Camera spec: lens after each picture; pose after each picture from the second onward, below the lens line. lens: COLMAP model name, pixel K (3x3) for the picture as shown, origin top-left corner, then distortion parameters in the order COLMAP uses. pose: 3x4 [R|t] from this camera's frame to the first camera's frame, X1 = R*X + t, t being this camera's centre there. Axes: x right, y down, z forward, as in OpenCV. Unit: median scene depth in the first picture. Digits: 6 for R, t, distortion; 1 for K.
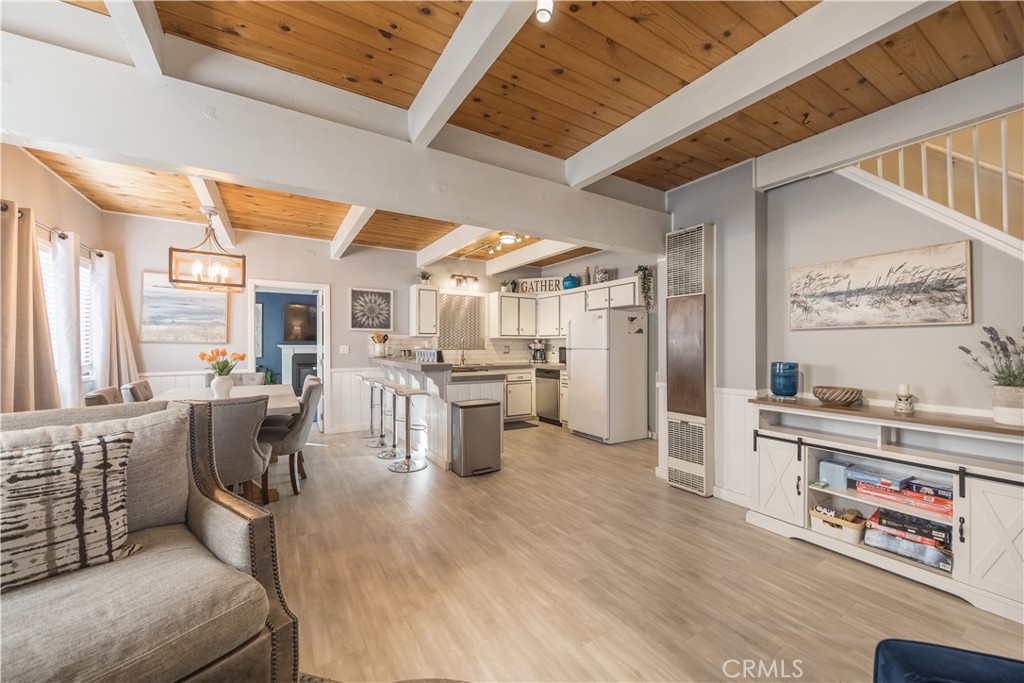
lens RADIAL K [[401.0, 0, 521.5], [0, 401.0, 343.7], [0, 0, 1]] dist [-0.001860, -0.000066]
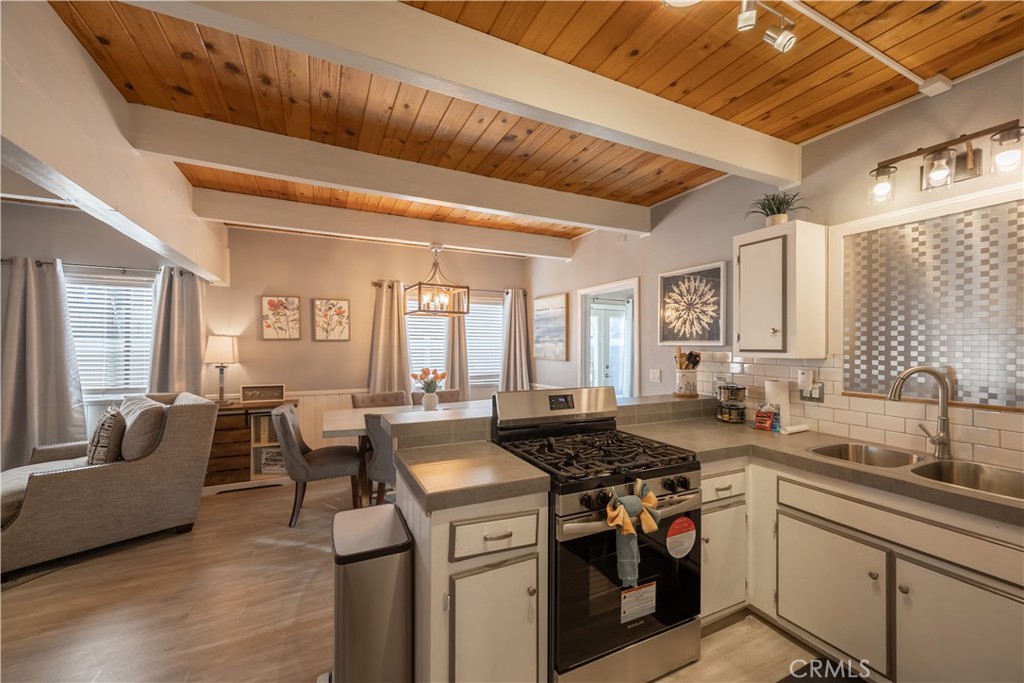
lens RADIAL K [[401.0, 0, 512.6], [0, 401.0, 342.9], [0, 0, 1]] dist [-0.001860, -0.000066]
pose [[-0.134617, -0.008092, -0.990865, 0.282190], [-0.001701, 0.999967, -0.007935, -0.043693], [0.990896, 0.000617, -0.134626, 1.204332]]
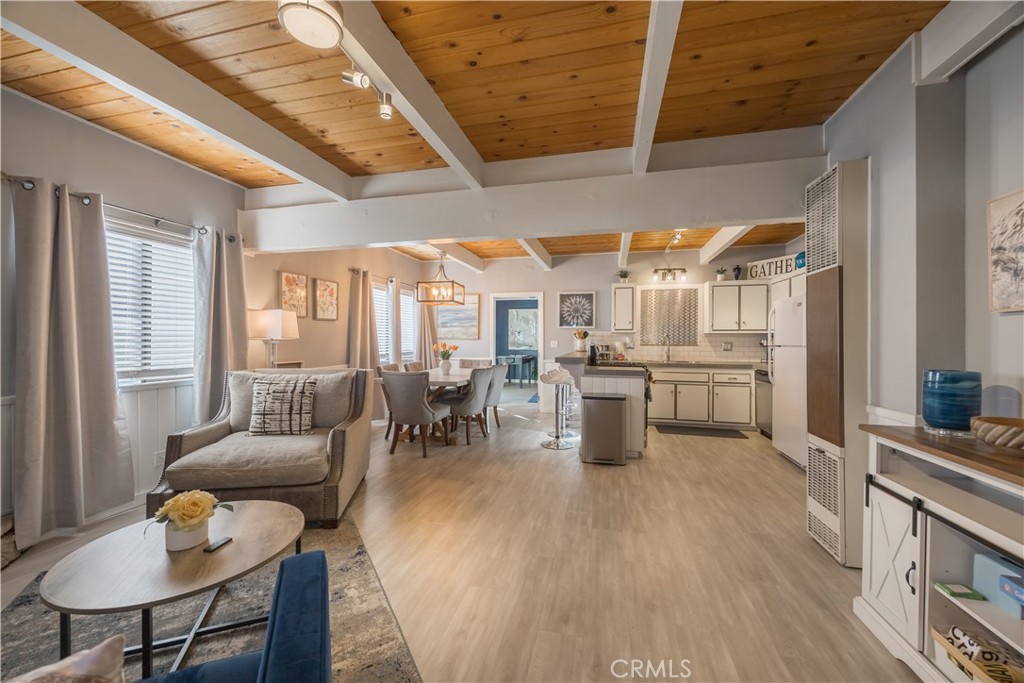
lens RADIAL K [[401.0, 0, 508.6], [0, 401.0, 340.0], [0, 0, 1]] dist [-0.001860, -0.000066]
pose [[0.682351, 0.001178, -0.731024, 0.479917], [-0.001450, 0.999999, 0.000258, 0.002476], [0.731024, 0.000884, 0.682351, 0.106550]]
